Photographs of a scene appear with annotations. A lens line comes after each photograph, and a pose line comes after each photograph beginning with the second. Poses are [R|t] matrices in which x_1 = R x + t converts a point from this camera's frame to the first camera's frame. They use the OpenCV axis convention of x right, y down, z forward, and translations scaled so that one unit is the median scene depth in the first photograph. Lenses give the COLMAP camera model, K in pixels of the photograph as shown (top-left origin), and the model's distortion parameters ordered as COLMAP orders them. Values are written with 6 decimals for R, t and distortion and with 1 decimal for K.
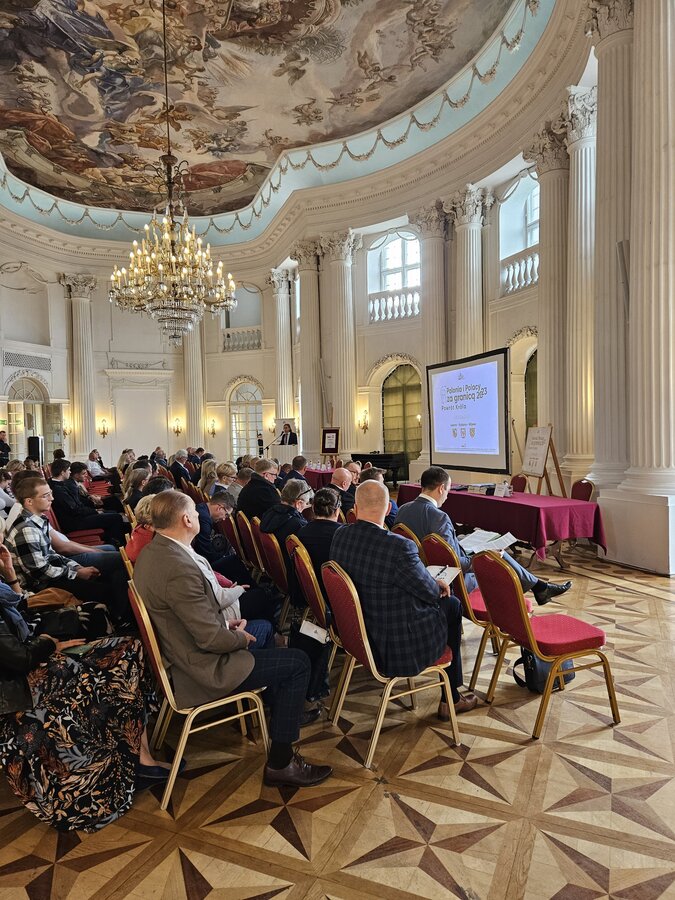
lens RADIAL K [[589.5, 0, 333.5], [0, 589.5, 456.6], [0, 0, 1]] dist [0.088486, -0.063977]
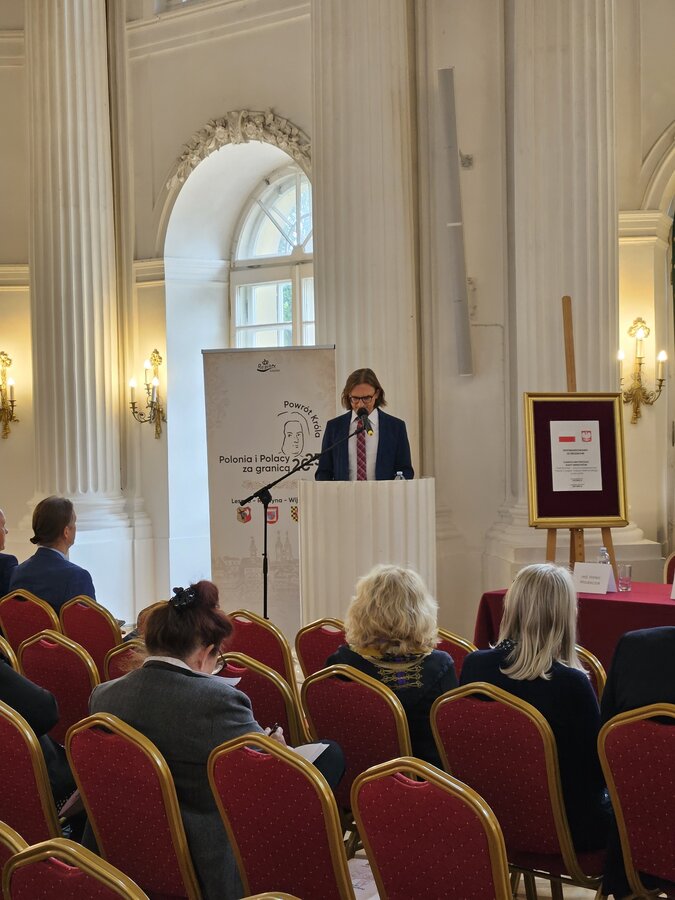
lens RADIAL K [[1756.9, 0, 336.4], [0, 1756.9, 469.1], [0, 0, 1]] dist [-0.613263, 7.015914]
pose [[0.905605, -0.008236, 0.424043, -0.339315], [0.017373, 0.999693, -0.017687, -0.013059], [-0.423767, 0.023384, 0.905469, 0.480163]]
